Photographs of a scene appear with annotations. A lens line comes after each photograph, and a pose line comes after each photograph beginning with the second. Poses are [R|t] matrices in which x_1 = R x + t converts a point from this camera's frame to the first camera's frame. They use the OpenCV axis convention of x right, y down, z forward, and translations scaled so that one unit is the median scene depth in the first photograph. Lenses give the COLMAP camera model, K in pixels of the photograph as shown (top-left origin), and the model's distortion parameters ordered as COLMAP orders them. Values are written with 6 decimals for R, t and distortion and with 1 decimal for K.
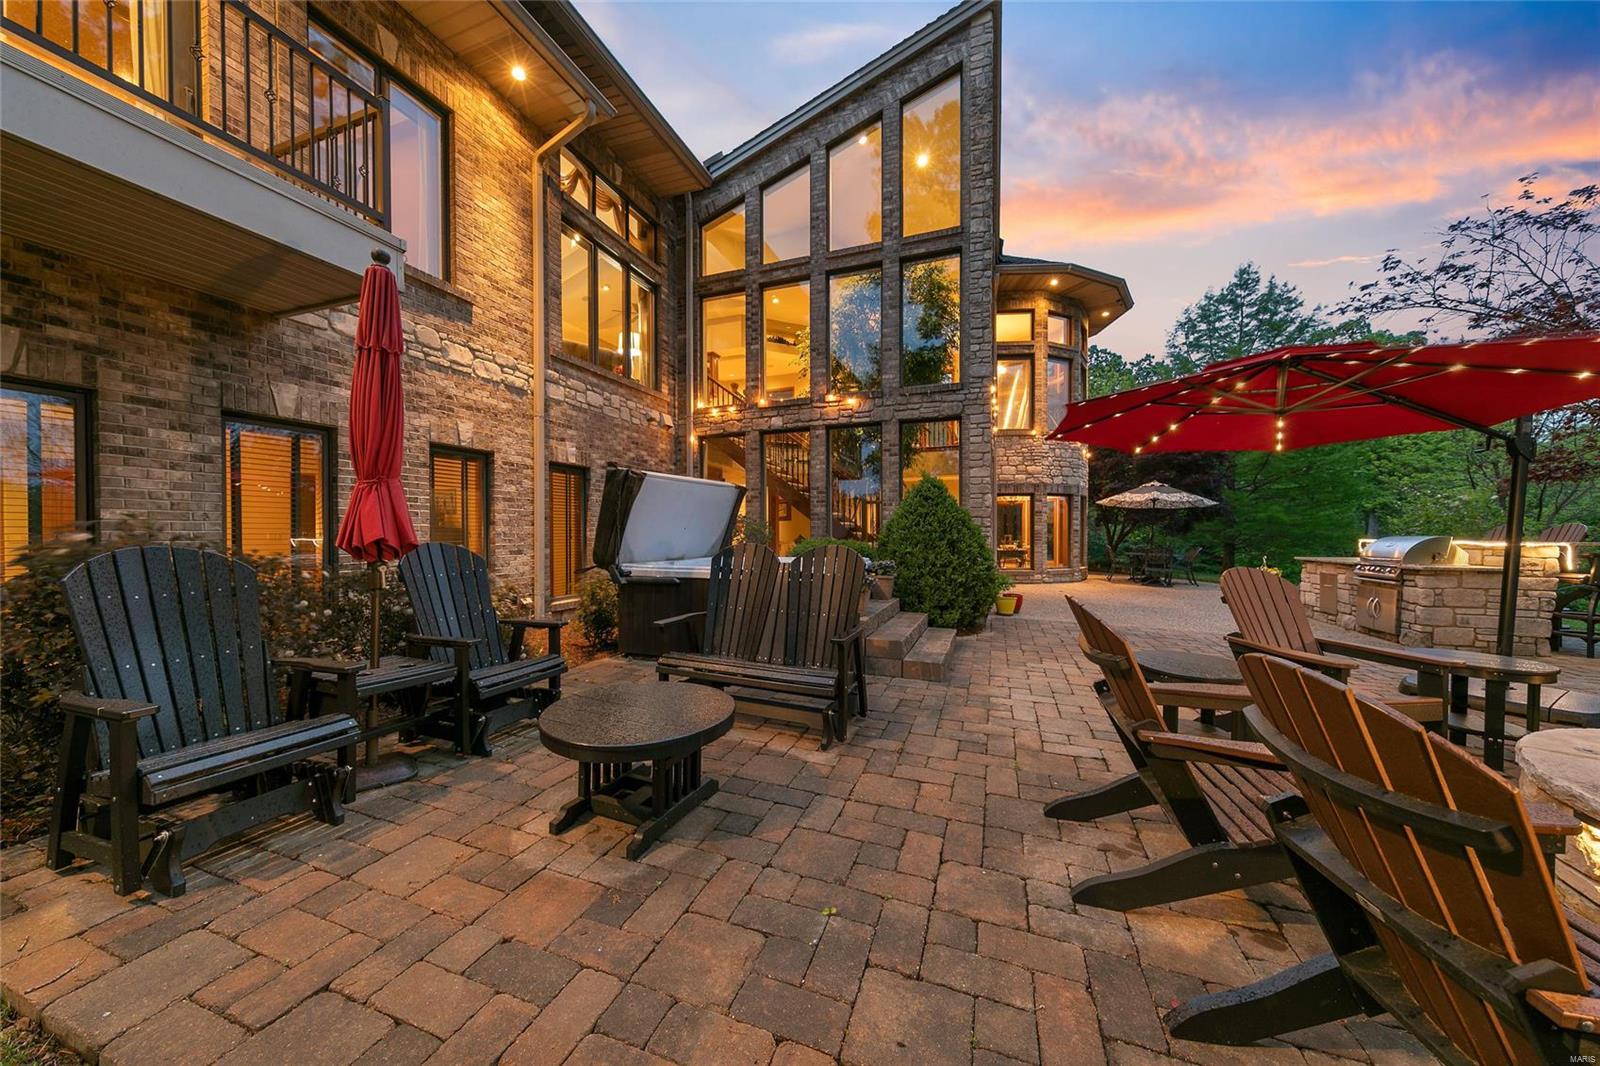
lens RADIAL K [[543.4, 0, 797.3], [0, 543.4, 536.9], [0, 0, 1]] dist [0.007529, -0.000479]
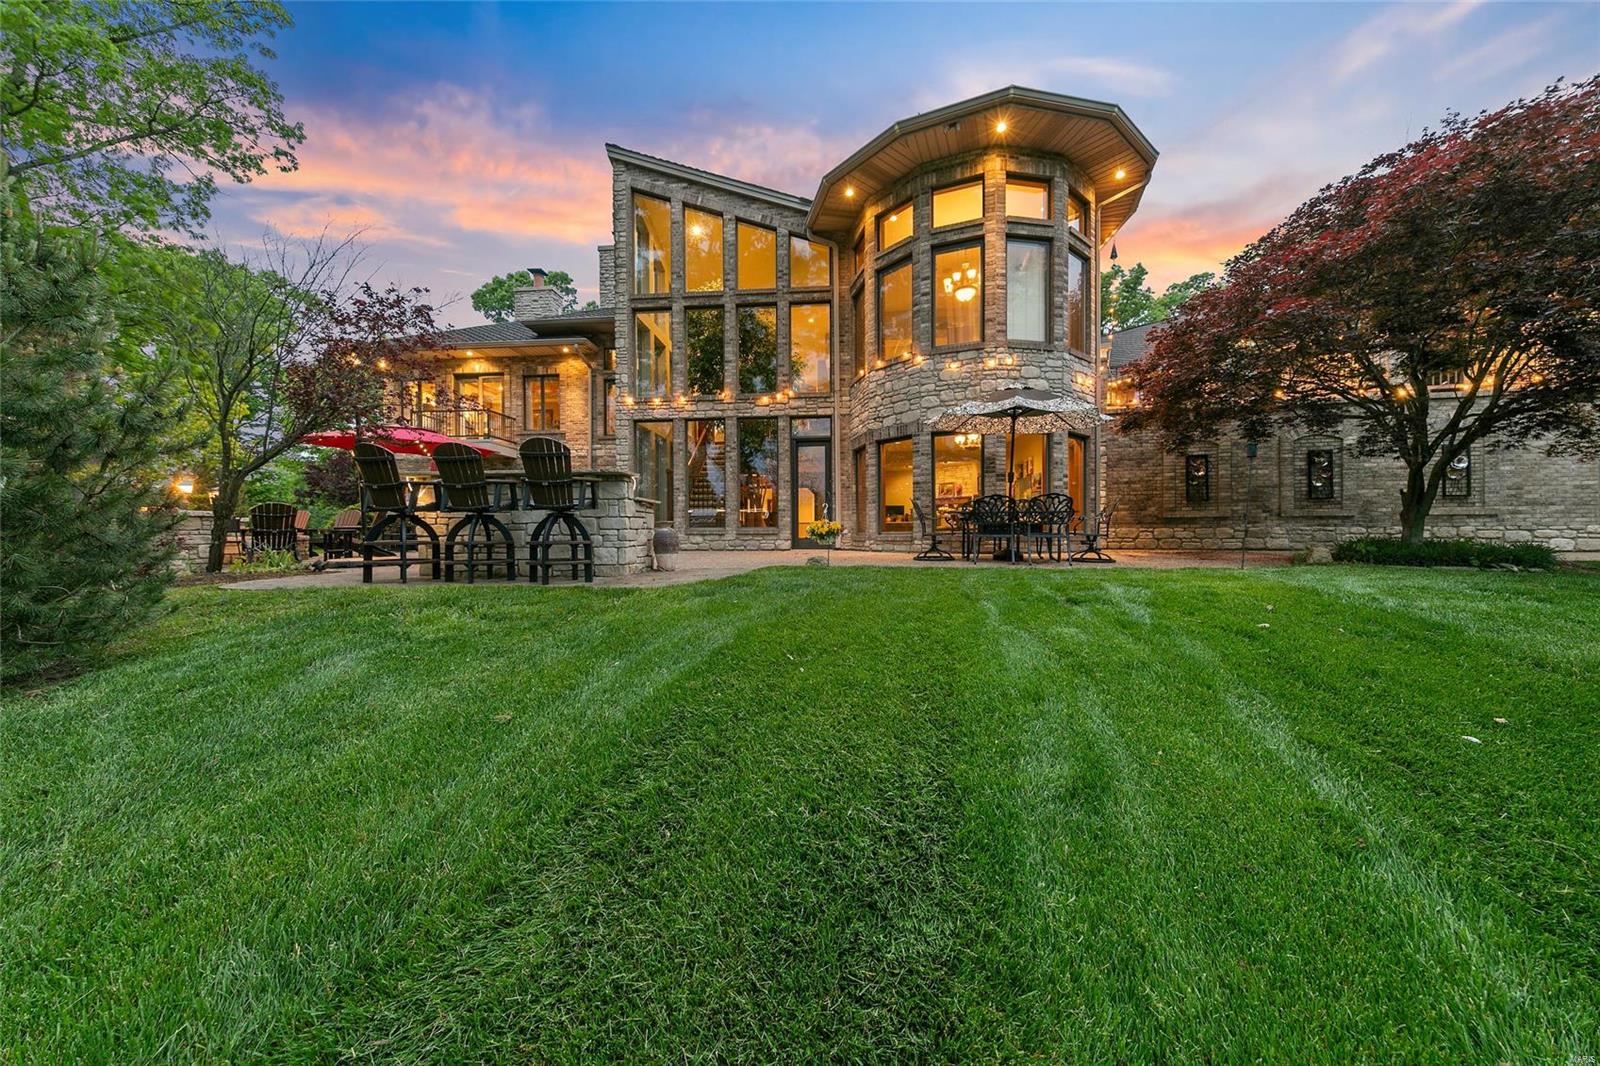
lens RADIAL K [[536.6, 0, 800.0], [0, 536.6, 533.0], [0, 0, 1]] dist [0.000758, -0.000153]
pose [[0.275192, -0.000173, -0.961389, 2.484447], [0.002083, 0.999998, 0.000416, 0.120065], [0.961387, -0.002117, 0.275192, 1.366450]]
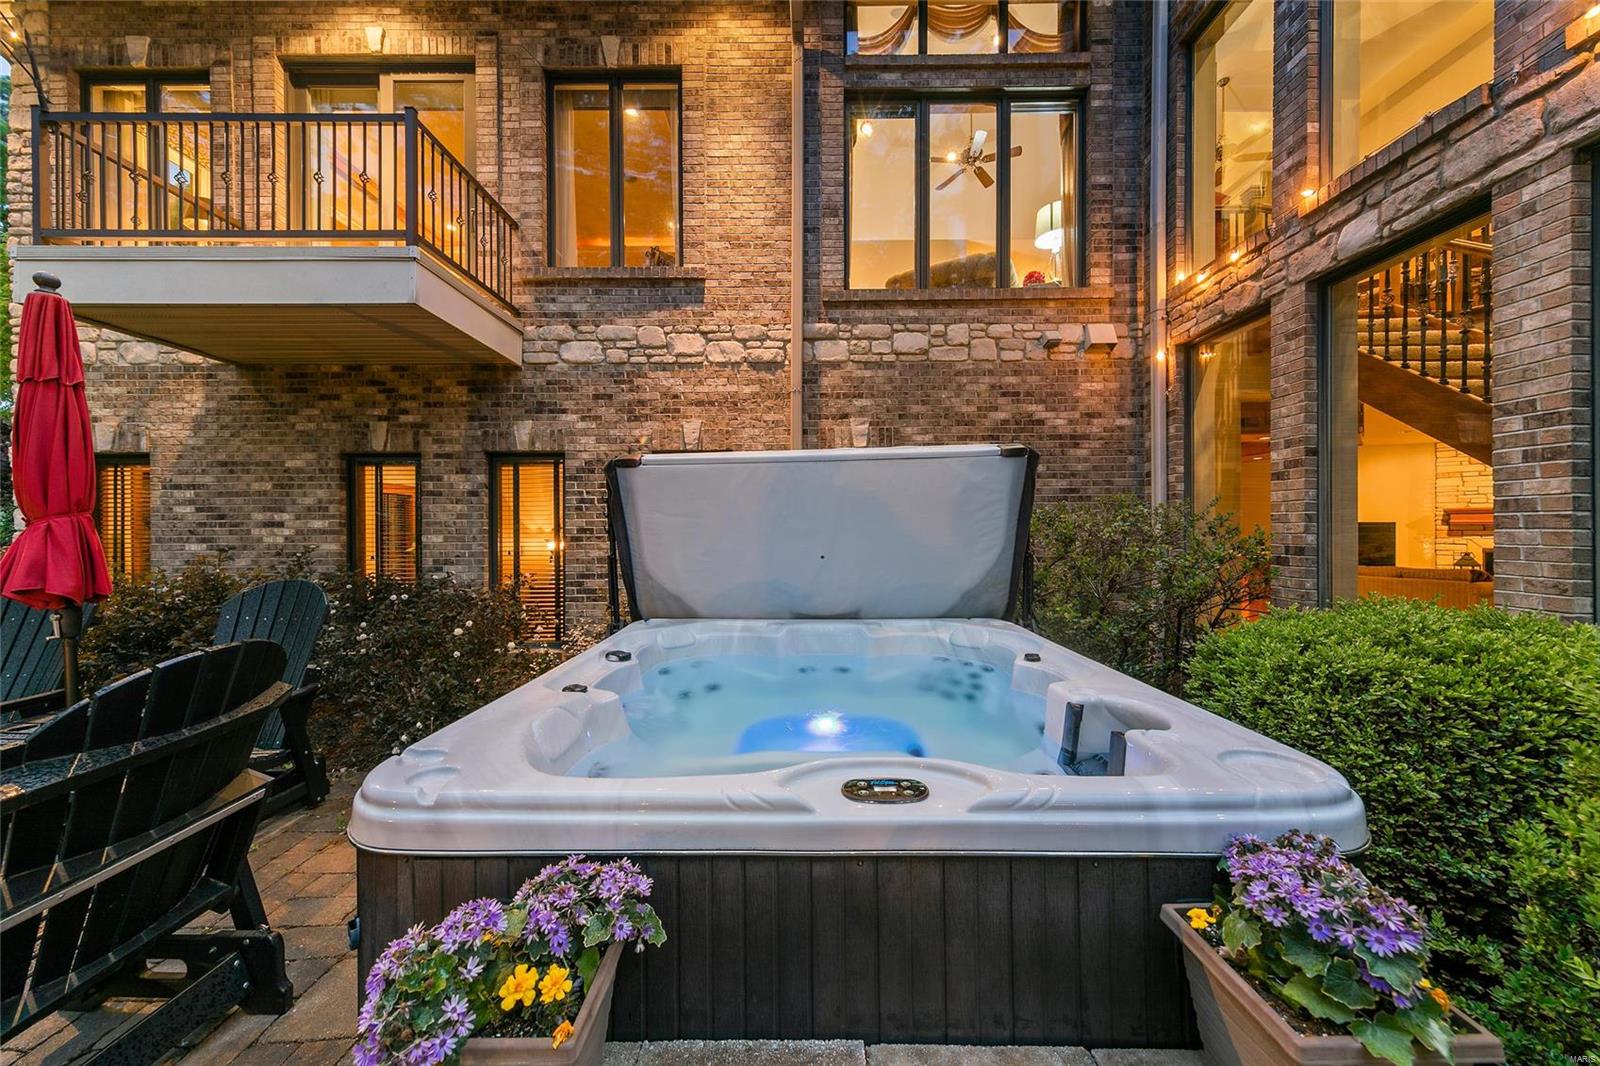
lens RADIAL K [[551.3, 0, 803.6], [0, 551.3, 526.5], [0, 0, 1]] dist [0.011966, -0.000464]
pose [[0.339621, -0.000676, -0.940562, 0.248577], [-0.002191, 0.999996, -0.001510, -0.041757], [0.940560, 0.002573, 0.339618, 0.820100]]
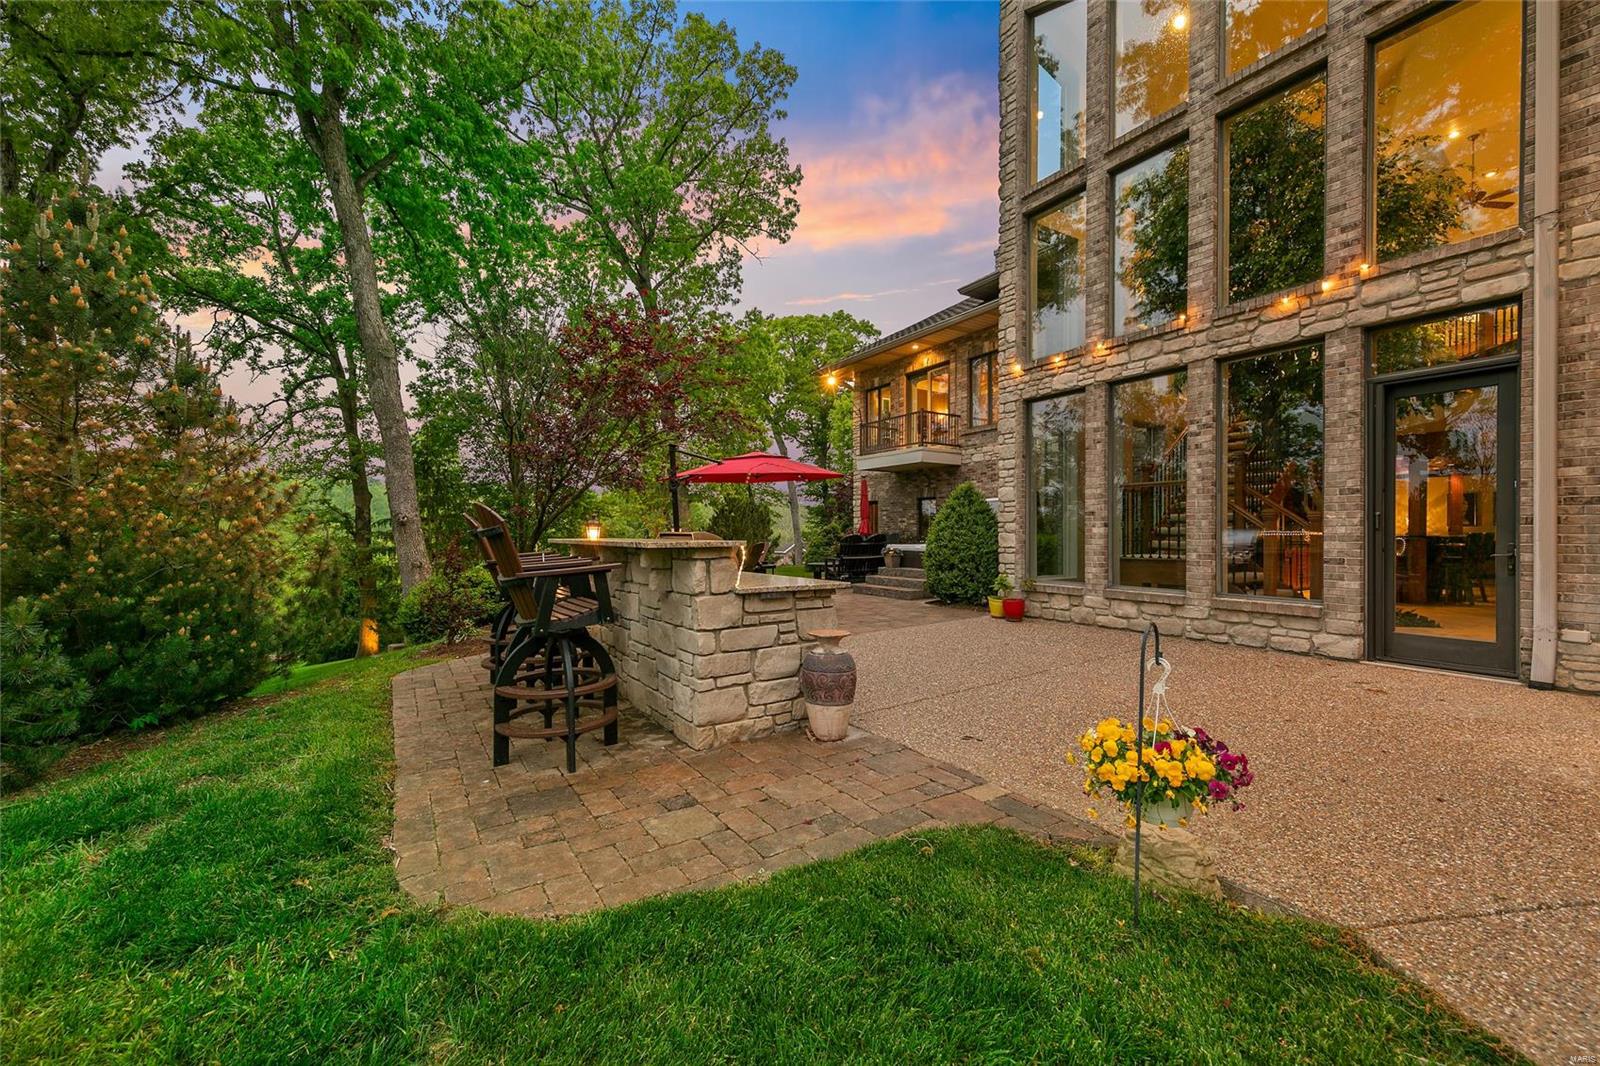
lens RADIAL K [[624.4, 0, 801.0], [0, 624.4, 537.9], [0, 0, 1]] dist [0.003853, -0.000076]
pose [[-0.603394, 0.007830, -0.797405, 1.840026], [-0.002655, 0.999927, 0.011828, -0.002359], [0.797439, 0.009254, -0.603329, 1.756177]]
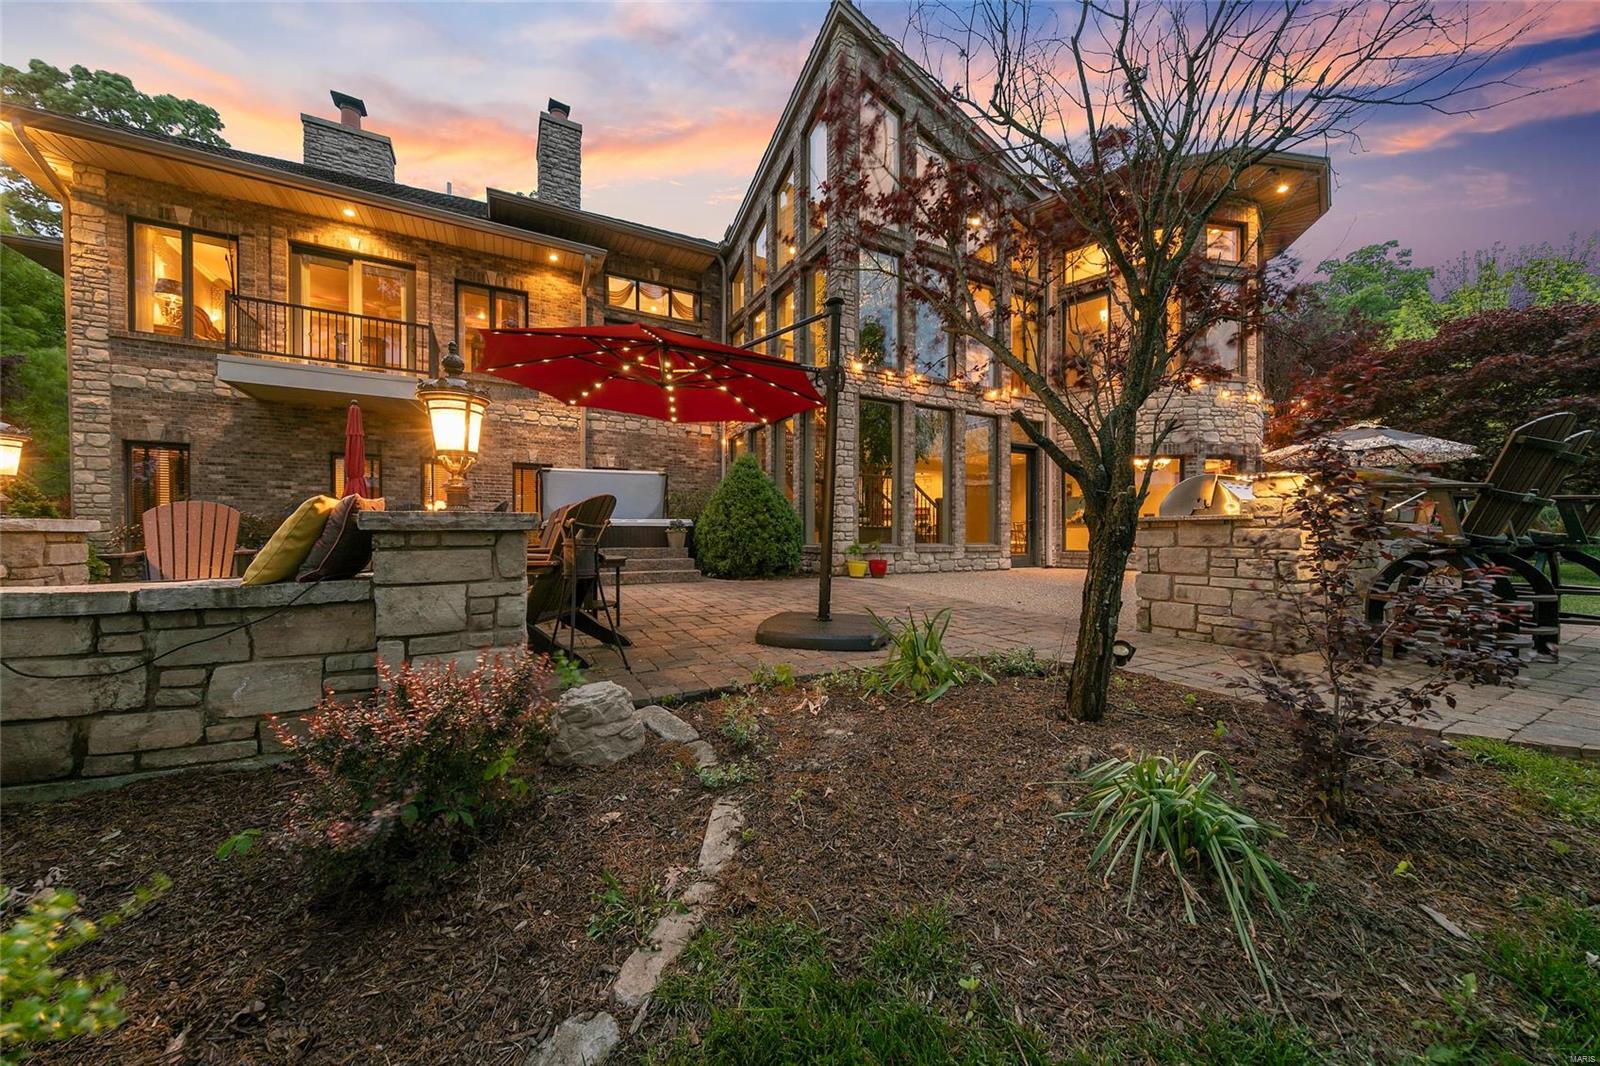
lens RADIAL K [[543.4, 0, 797.3], [0, 543.4, 536.9], [0, 0, 1]] dist [0.007529, -0.000479]
pose [[0.752648, 0.005514, -0.658401, 1.280565], [-0.006389, 0.999979, 0.001071, 0.082460], [0.658393, 0.003400, 0.752667, 0.157763]]
